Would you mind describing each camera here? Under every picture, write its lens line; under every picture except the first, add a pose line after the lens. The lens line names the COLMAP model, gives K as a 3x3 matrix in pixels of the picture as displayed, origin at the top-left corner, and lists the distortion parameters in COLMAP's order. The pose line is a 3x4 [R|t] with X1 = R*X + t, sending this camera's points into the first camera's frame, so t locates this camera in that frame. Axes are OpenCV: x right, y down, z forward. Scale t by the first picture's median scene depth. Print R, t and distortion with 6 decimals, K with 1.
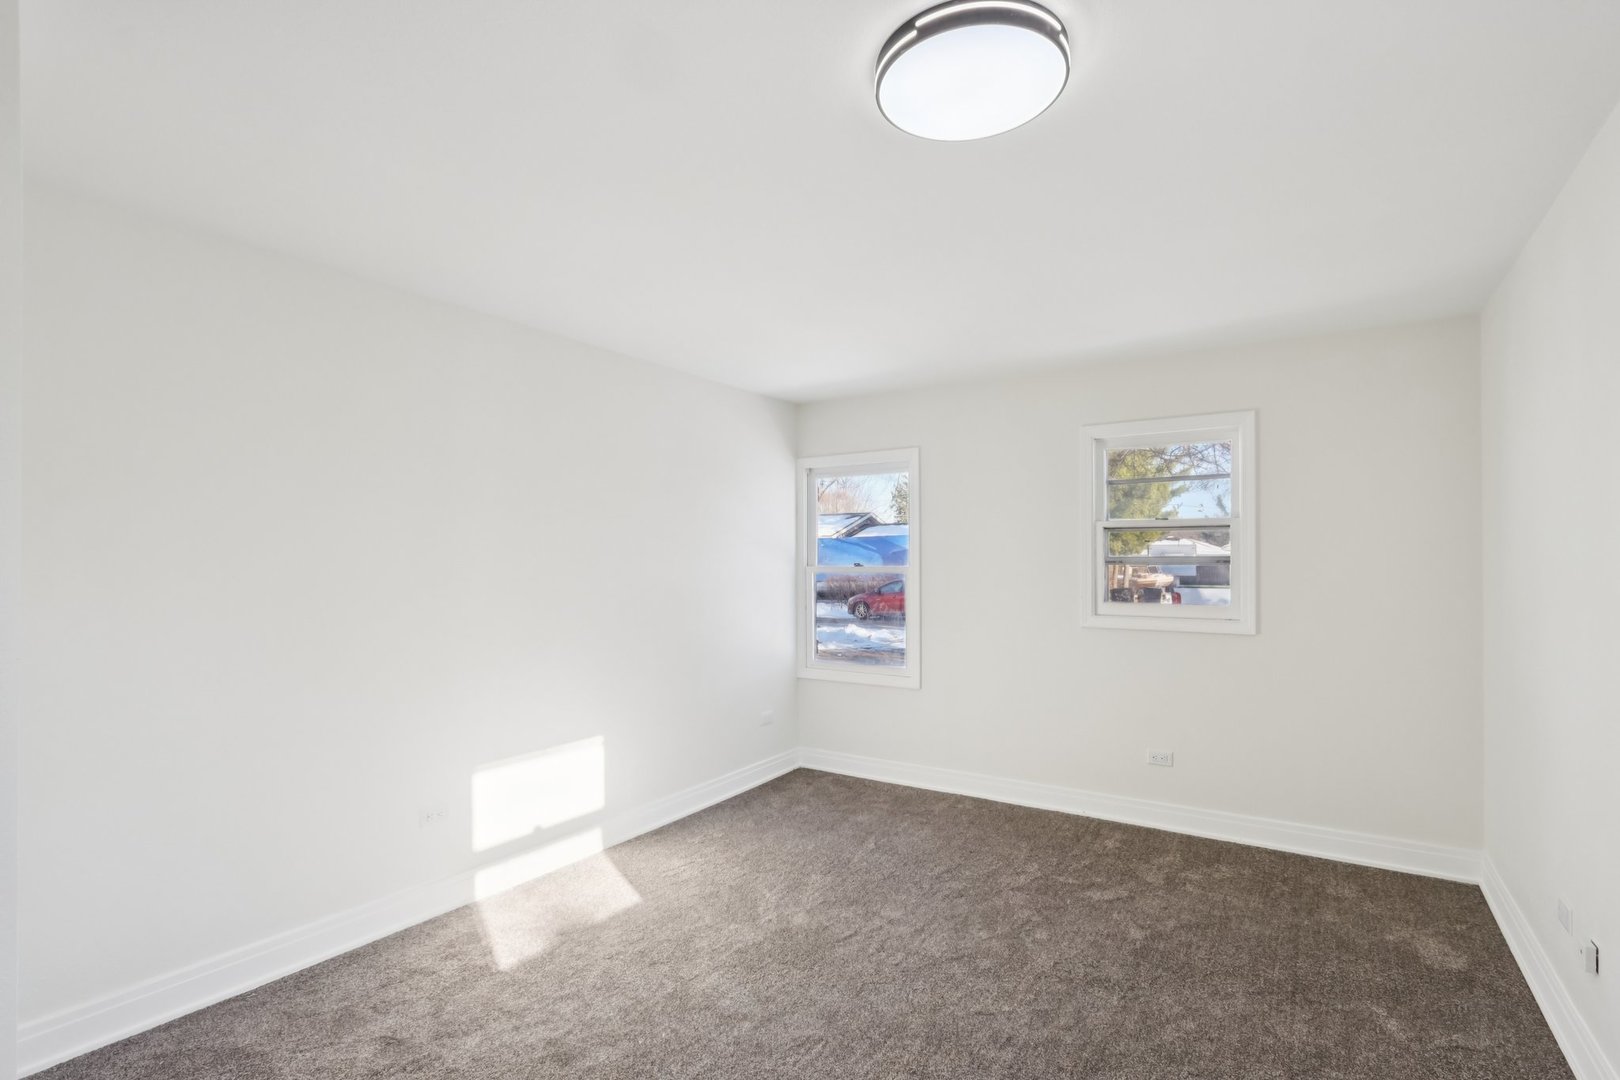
lens RADIAL K [[764.0, 0, 811.2], [0, 764.0, 546.1], [0, 0, 1]] dist [-0.021479, 0.003874]
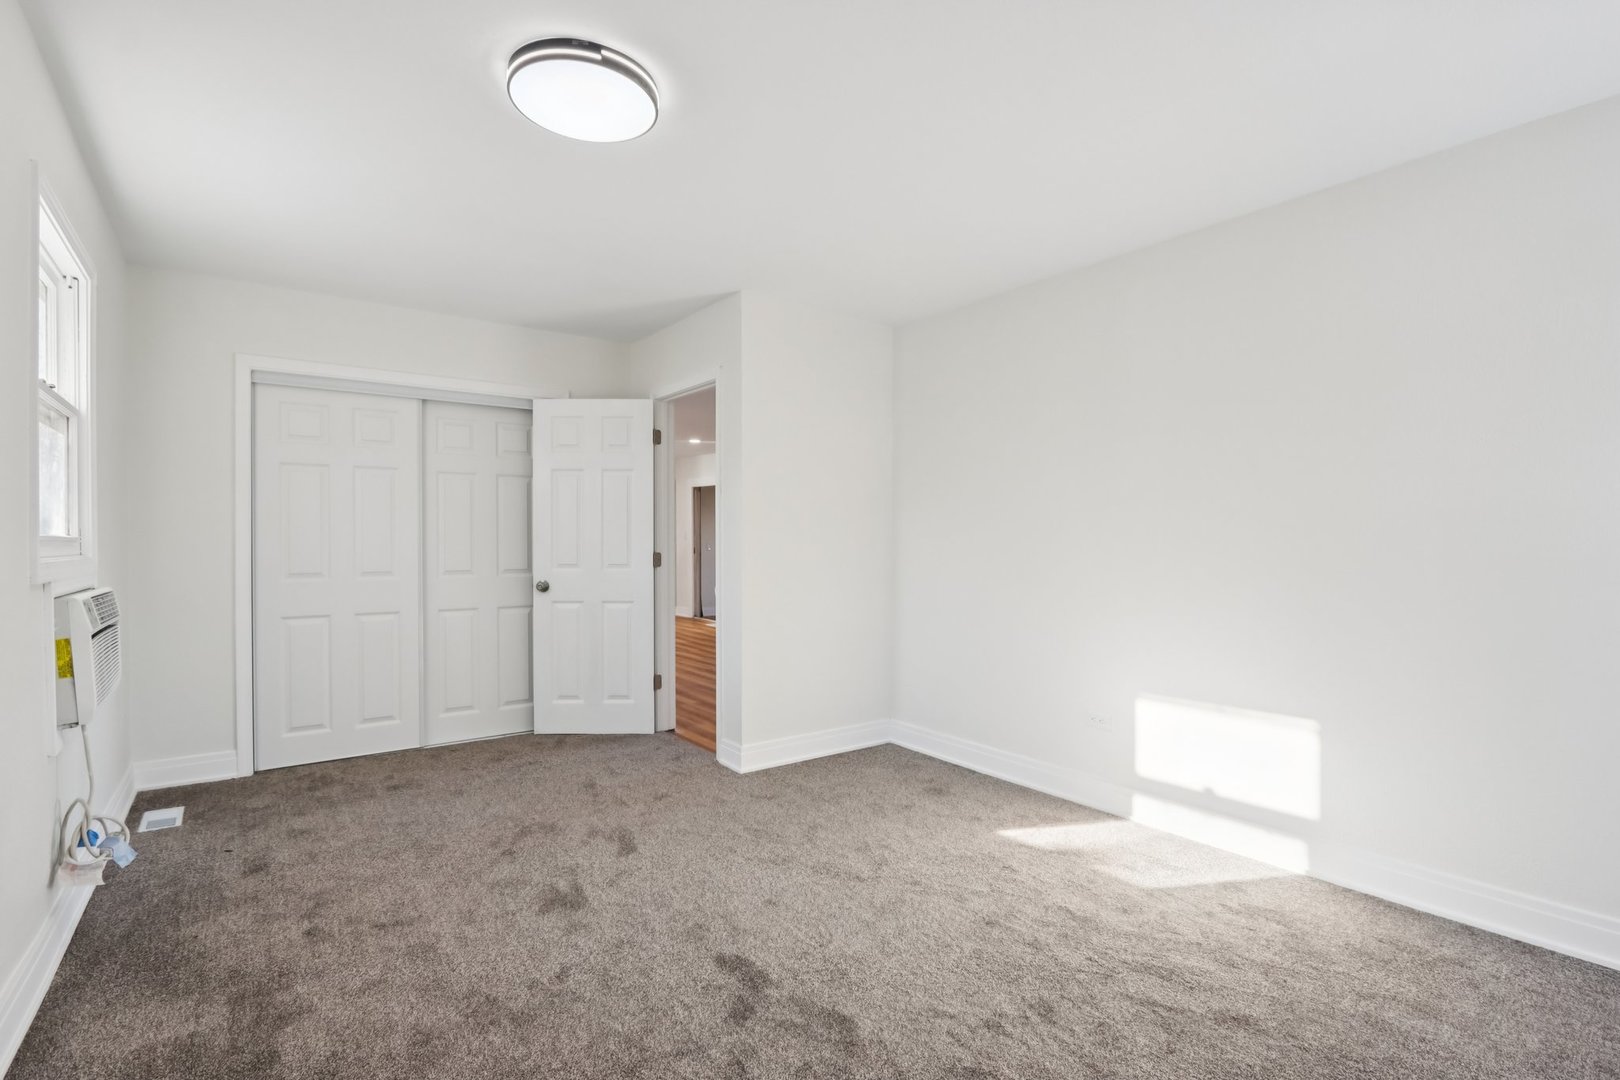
lens RADIAL K [[764.0, 0, 815.7], [0, 764.0, 546.1], [0, 0, 1]] dist [-0.021479, 0.003874]
pose [[-0.318897, 0.006074, -0.947770, 0.630602], [0.006064, 0.999972, 0.004368, 0.085555], [0.947770, -0.004354, -0.318925, 0.876221]]
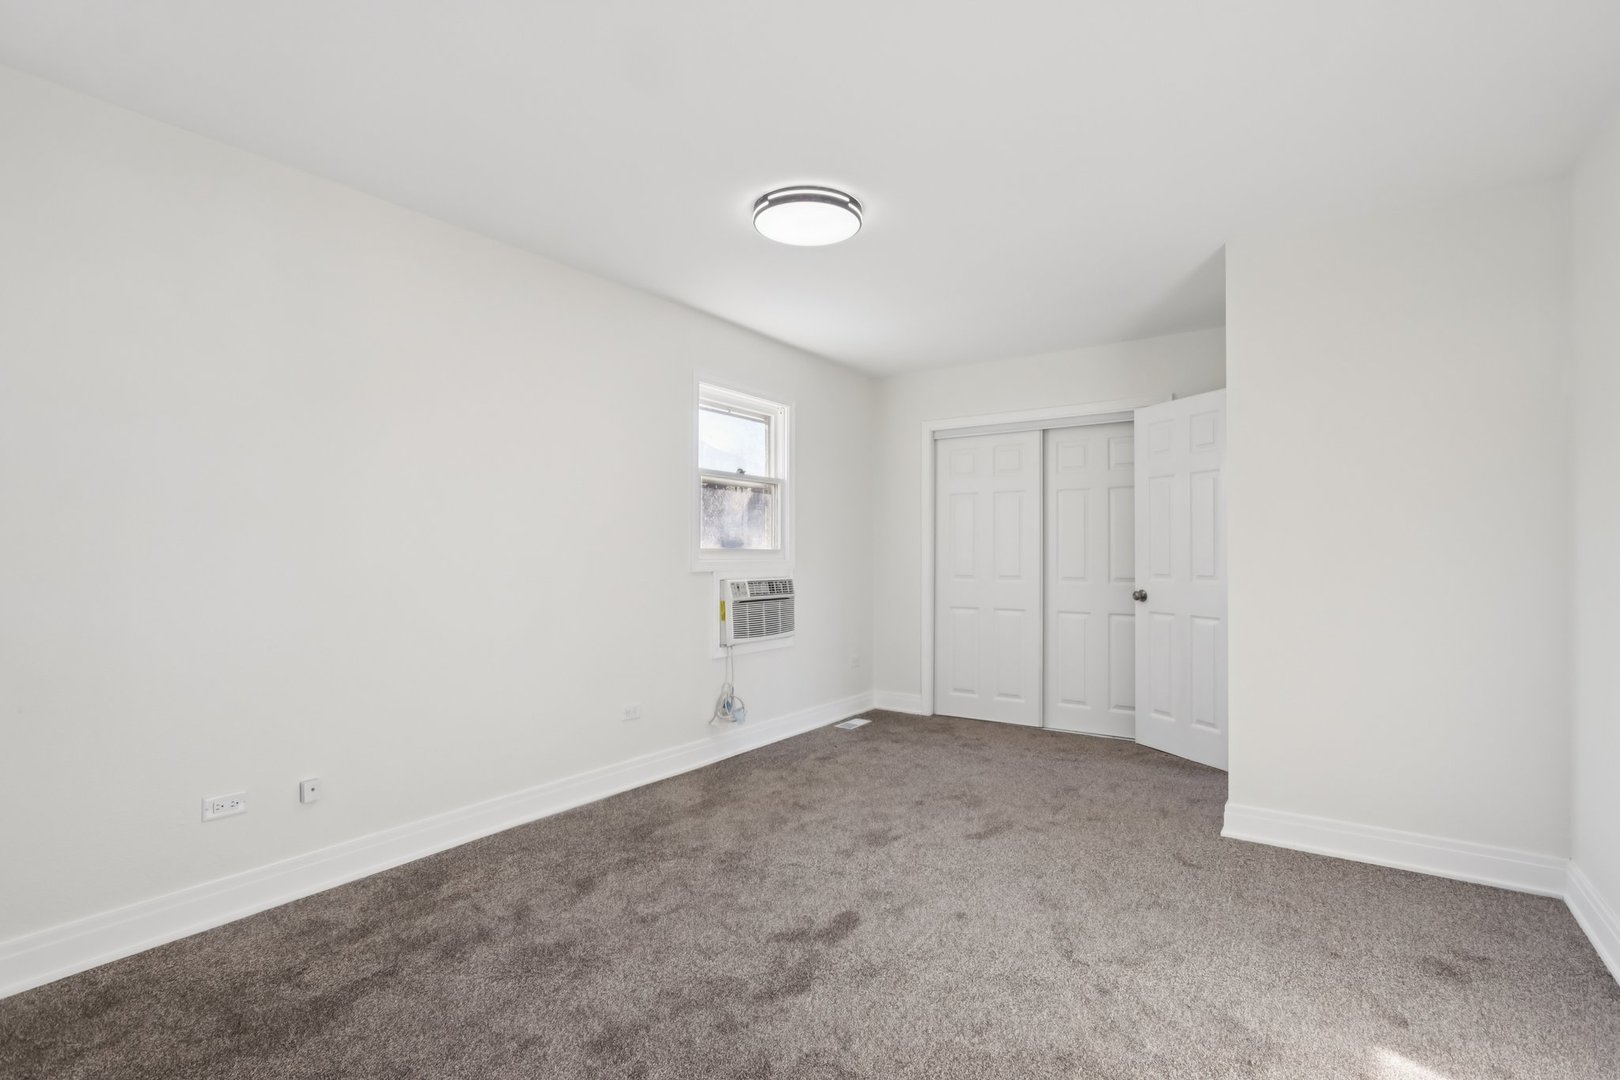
lens RADIAL K [[764.0, 0, 802.2], [0, 764.0, 544.5], [0, 0, 1]] dist [-0.021479, 0.003874]
pose [[-0.999632, 0.004311, 0.026788, 0.073562], [0.003834, 0.999833, -0.017843, 0.091330], [-0.026860, -0.017734, -0.999482, 1.339683]]
